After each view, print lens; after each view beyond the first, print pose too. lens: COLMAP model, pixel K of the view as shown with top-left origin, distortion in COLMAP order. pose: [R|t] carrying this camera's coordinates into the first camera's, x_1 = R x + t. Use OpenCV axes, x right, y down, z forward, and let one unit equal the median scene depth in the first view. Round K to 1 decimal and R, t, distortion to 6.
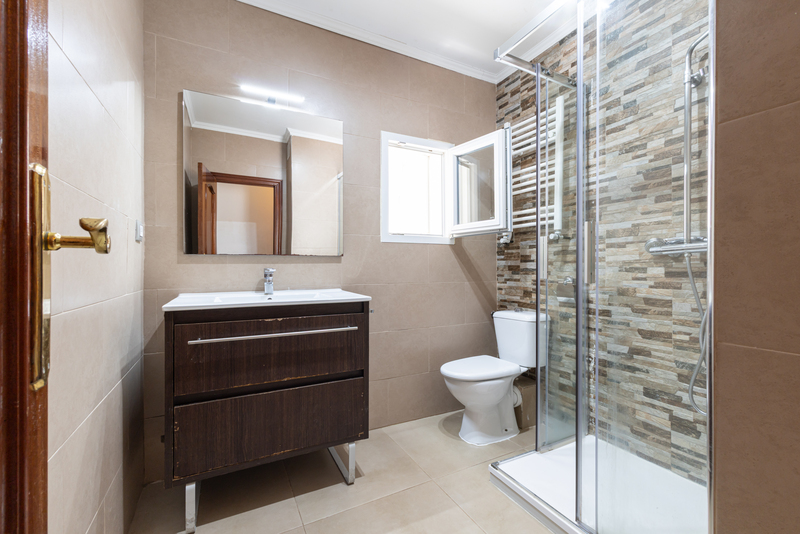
lens RADIAL K [[338.8, 0, 398.3], [0, 338.8, 266.6], [0, 0, 1]] dist [-0.004106, 0.002066]
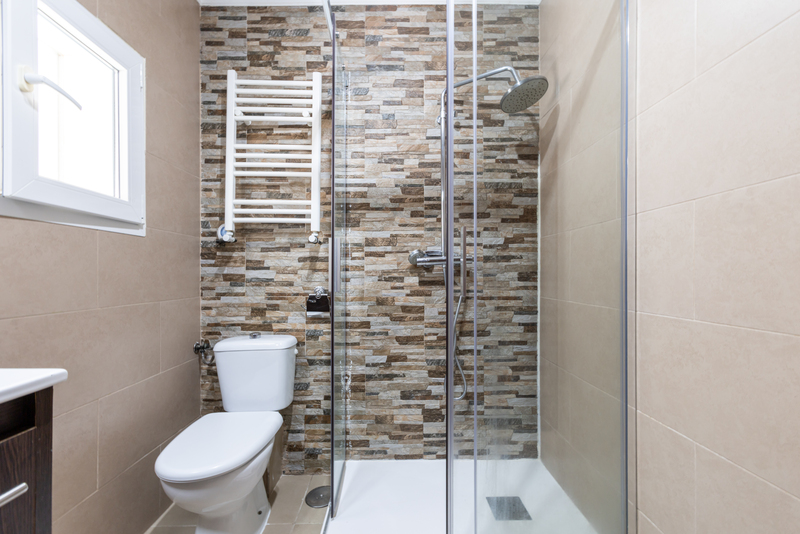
lens RADIAL K [[338.8, 0, 398.4], [0, 338.8, 274.3], [0, 0, 1]] dist [-0.004106, 0.002066]
pose [[0.436355, 0.006312, 0.899753, -0.209515], [-0.002631, 0.999980, -0.005740, 0.000616], [-0.899771, 0.000138, 0.436363, 0.516059]]
